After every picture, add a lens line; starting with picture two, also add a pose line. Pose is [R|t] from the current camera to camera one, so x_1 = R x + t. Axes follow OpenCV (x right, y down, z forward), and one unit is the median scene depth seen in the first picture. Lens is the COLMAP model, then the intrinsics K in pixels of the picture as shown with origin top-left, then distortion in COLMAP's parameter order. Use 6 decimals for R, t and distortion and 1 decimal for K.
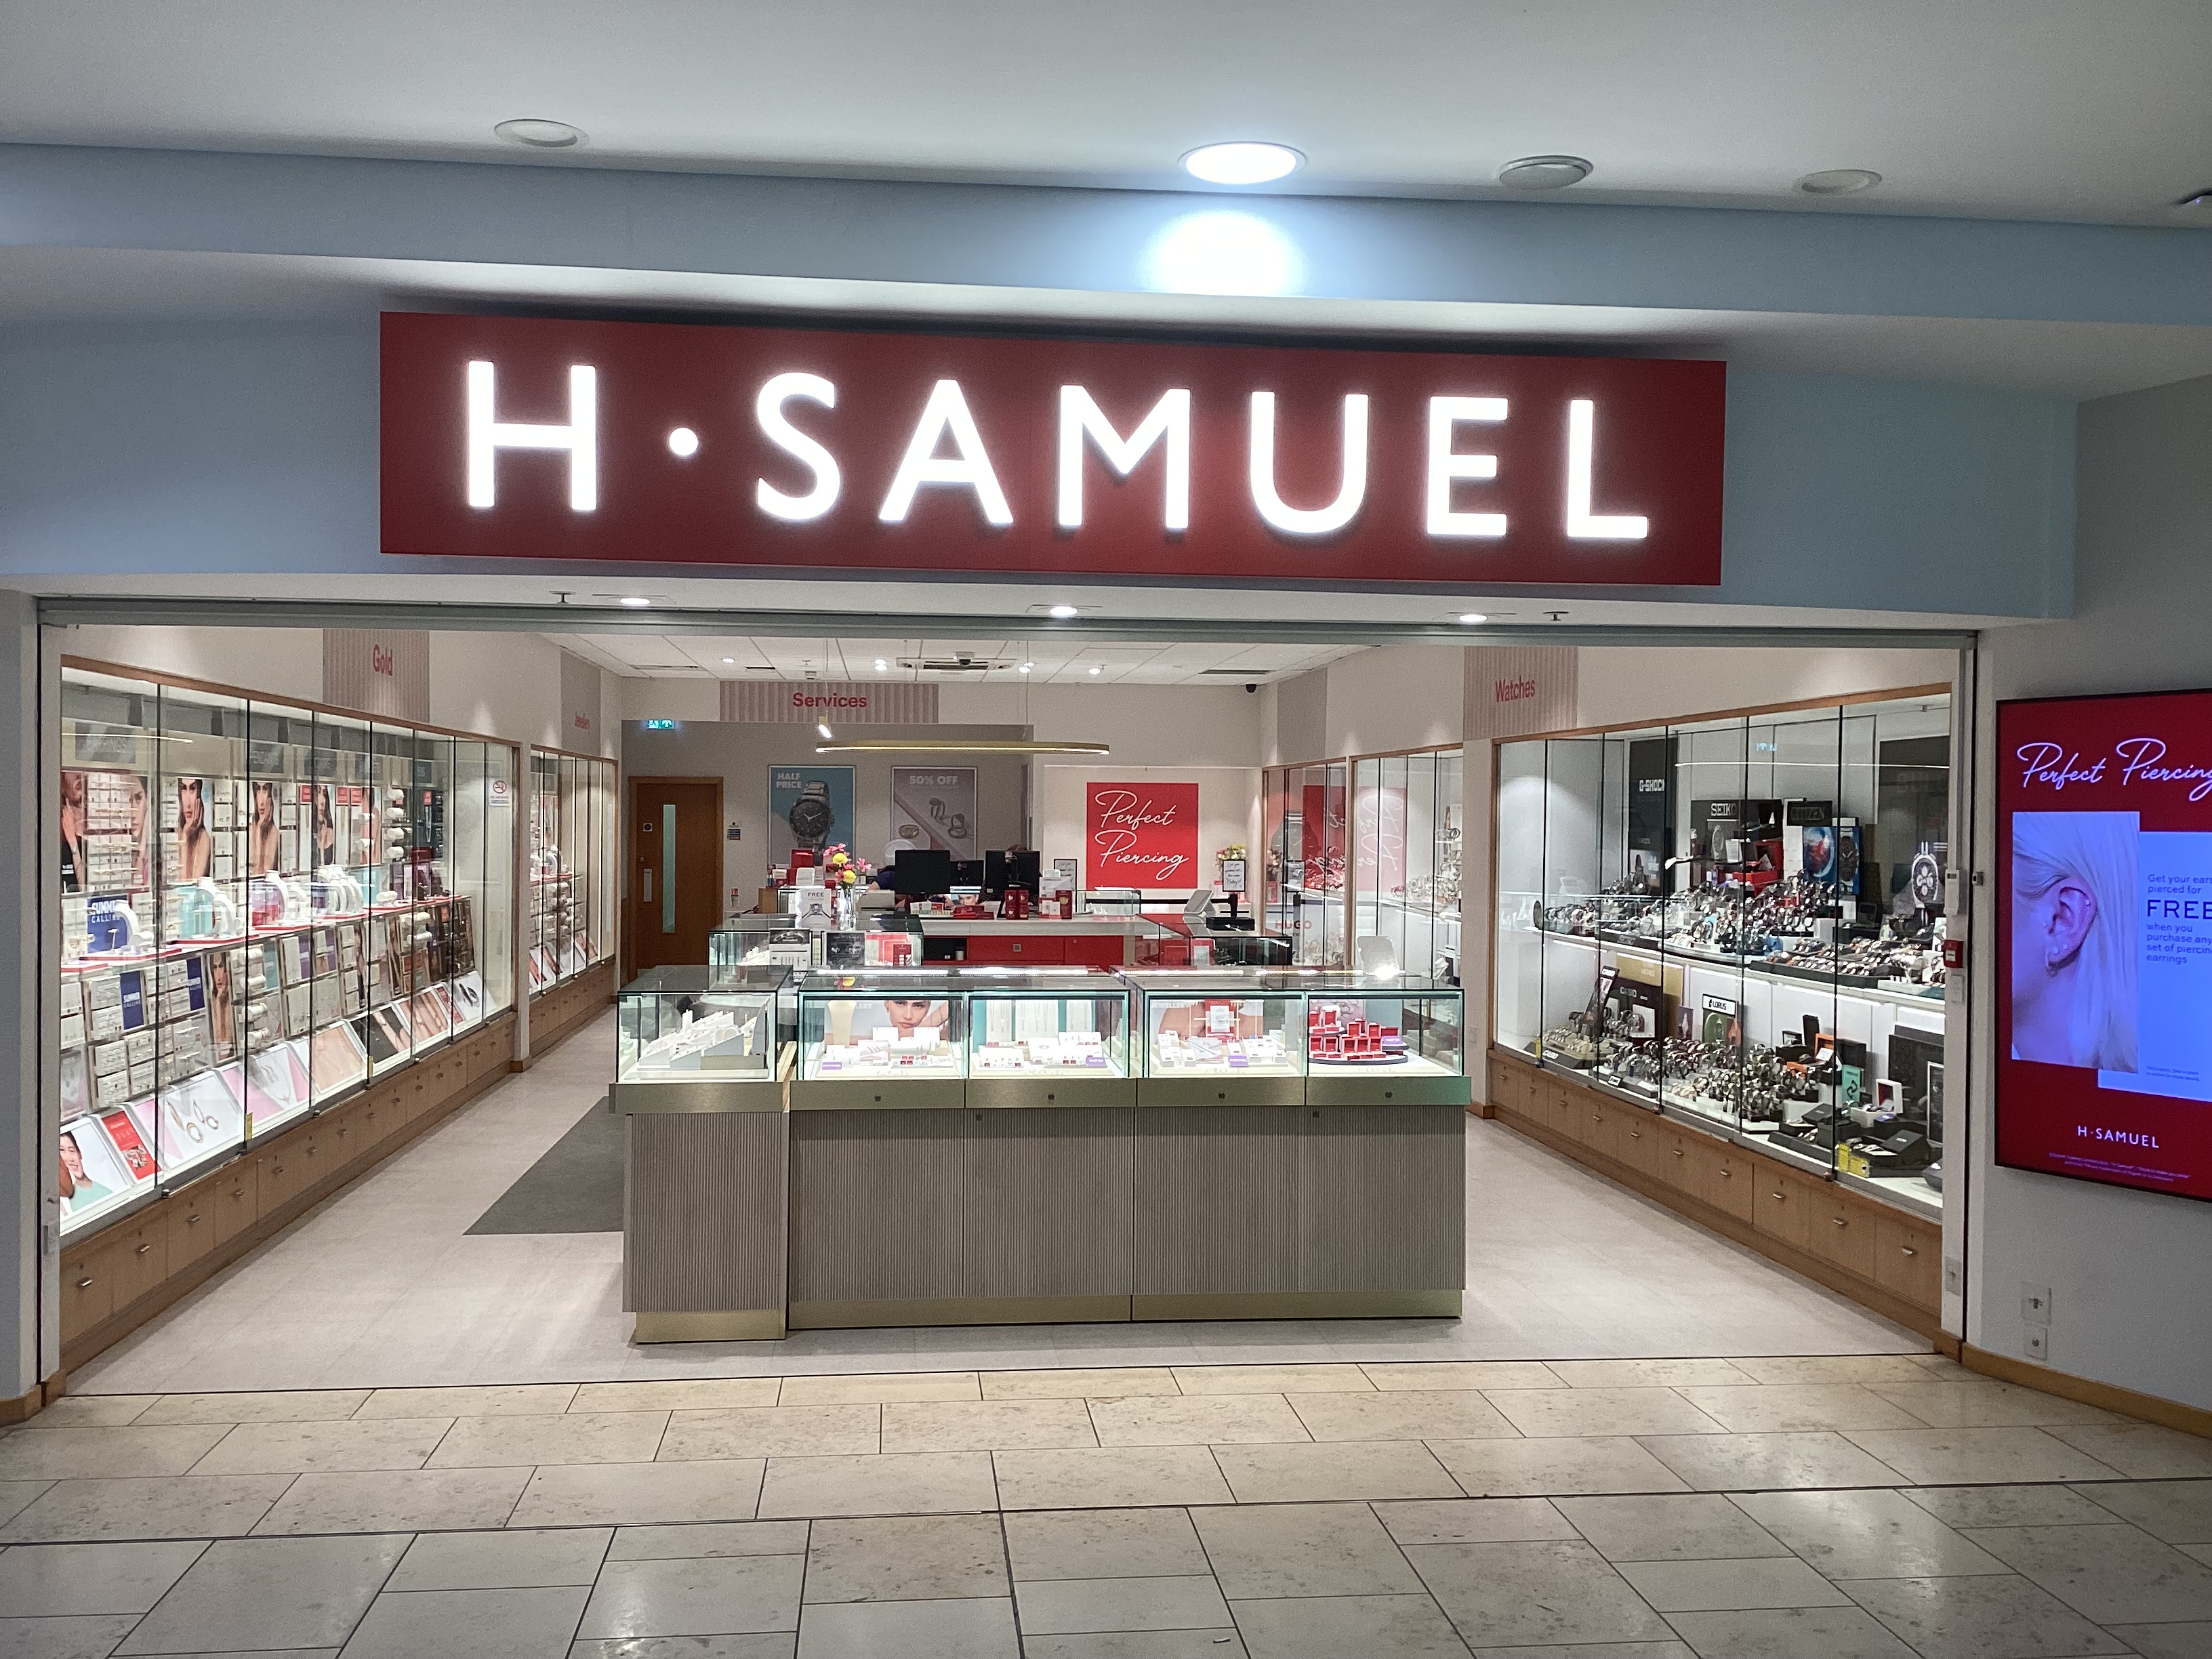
lens RADIAL K [[2008.2, 0, 1106.0], [0, 2008.2, 829.5], [0, 0, 1]] dist [0.123343, -0.232634]
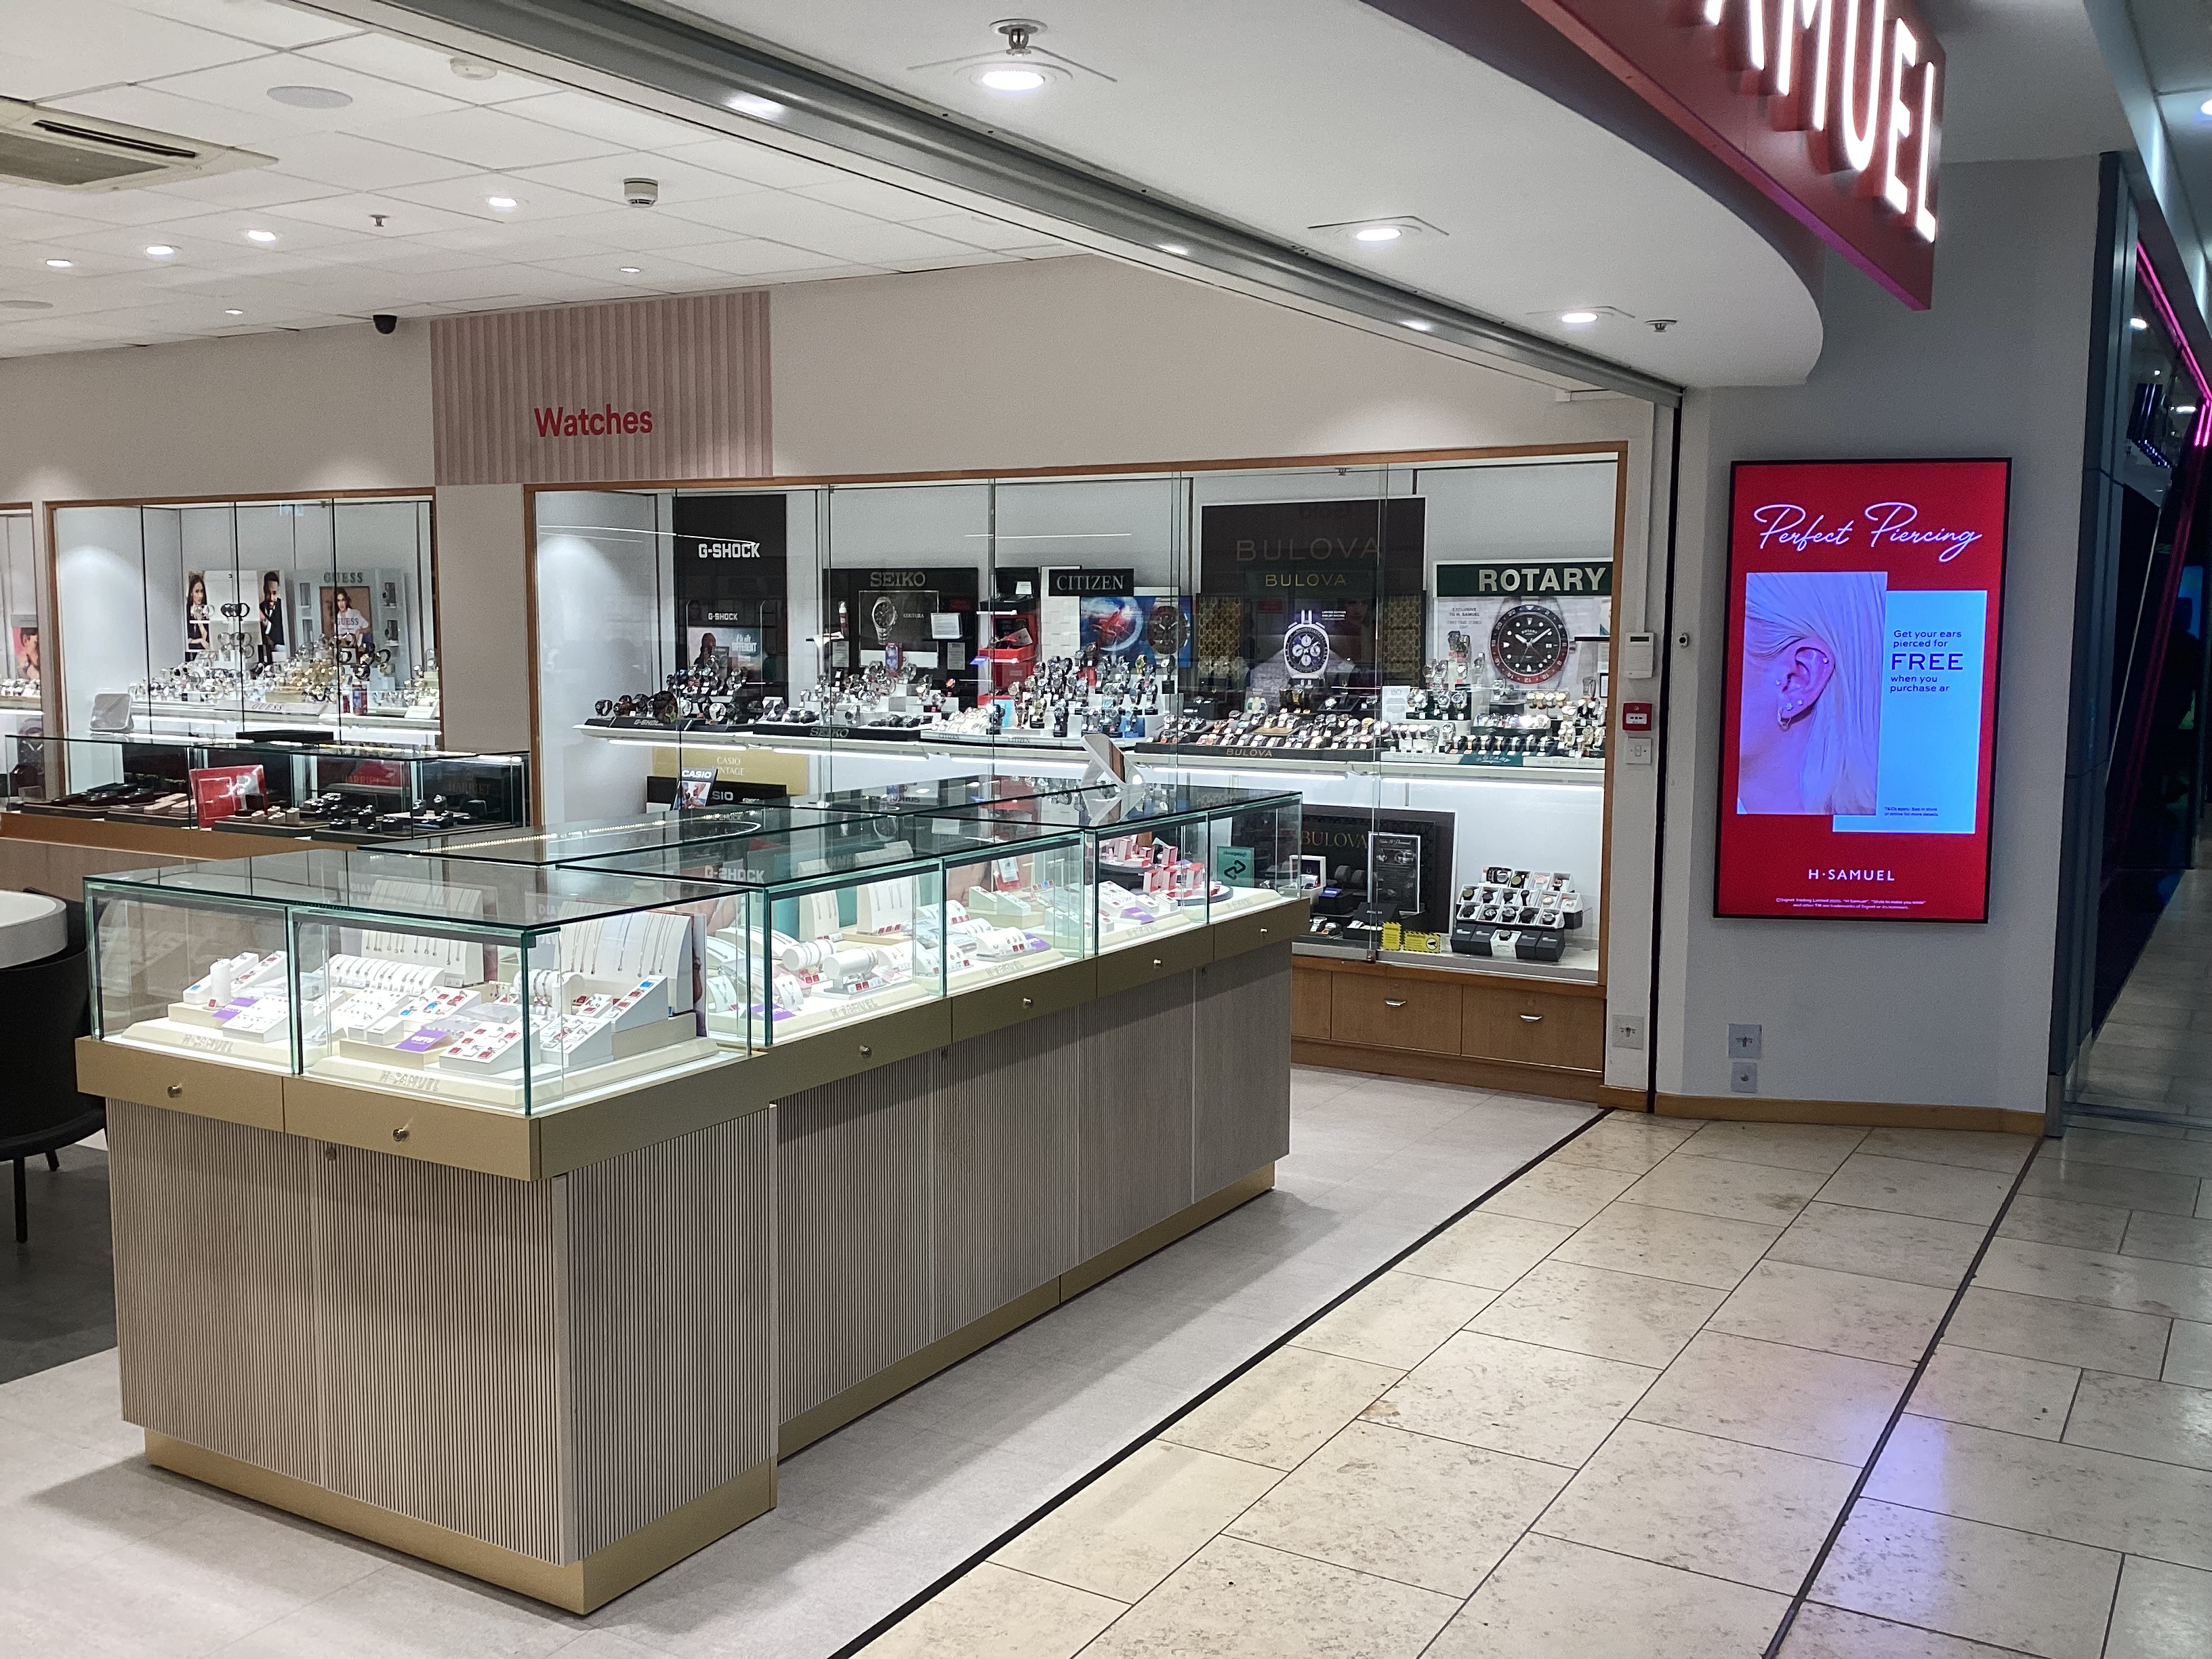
lens RADIAL K [[2008.2, 0, 1106.0], [0, 2008.2, 829.5], [0, 0, 1]] dist [0.123343, -0.232634]
pose [[0.593940, -0.089635, 0.799501, -0.569365], [0.005645, 0.994214, 0.107272, 0.008218], [-0.804490, -0.059200, 0.591009, 0.648298]]
